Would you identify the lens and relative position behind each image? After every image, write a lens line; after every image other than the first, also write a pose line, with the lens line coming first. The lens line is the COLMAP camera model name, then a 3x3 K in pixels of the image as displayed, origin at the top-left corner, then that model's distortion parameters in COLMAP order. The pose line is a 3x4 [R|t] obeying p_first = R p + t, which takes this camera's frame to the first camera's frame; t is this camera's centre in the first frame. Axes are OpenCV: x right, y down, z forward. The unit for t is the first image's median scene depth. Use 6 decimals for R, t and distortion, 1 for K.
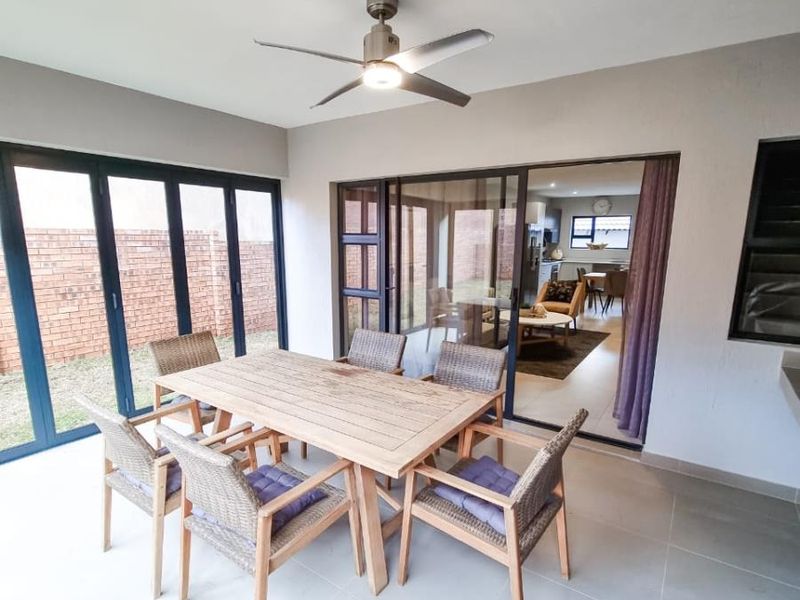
lens RADIAL K [[441.4, 0, 396.4], [0, 441.4, 323.8], [0, 0, 1]] dist [-0.019155, -0.002364]
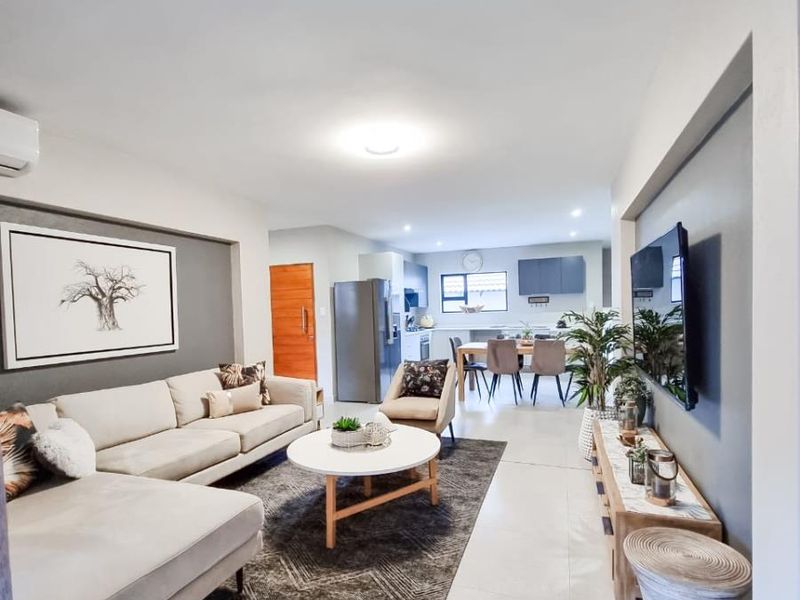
lens RADIAL K [[431.8, 0, 400.5], [0, 431.8, 323.6], [0, 0, 1]] dist [-0.006154, -0.000447]
pose [[0.966513, -0.041806, 0.253190, 0.126303], [0.082538, 0.984857, -0.152459, -0.039701], [-0.242982, 0.168252, 0.955328, 0.276092]]
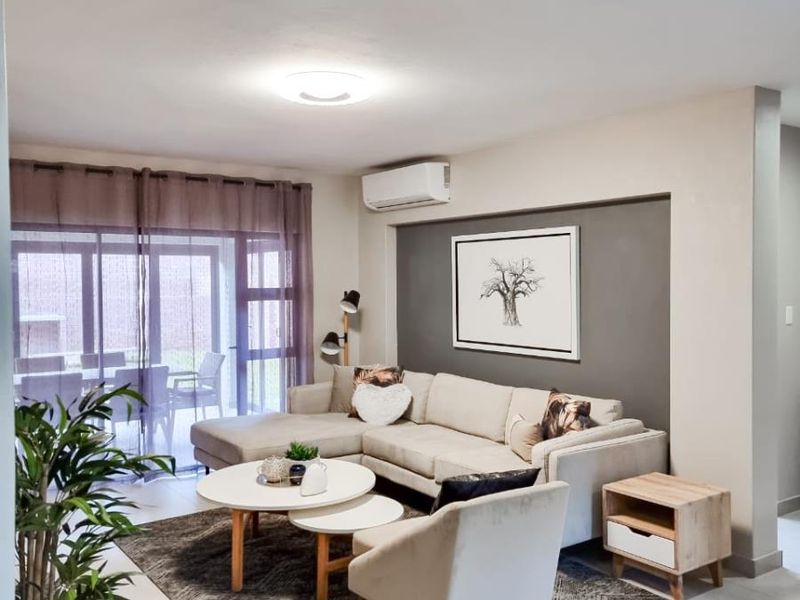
lens RADIAL K [[723.4, 0, 400.0], [0, 723.4, 295.4], [0, 0, 1]] dist [0.015375, -0.012378]
pose [[-0.320418, 0.011370, -0.947208, 0.511282], [-0.183011, 0.980346, 0.073676, -0.143219], [0.929429, 0.196956, -0.312040, 0.704034]]
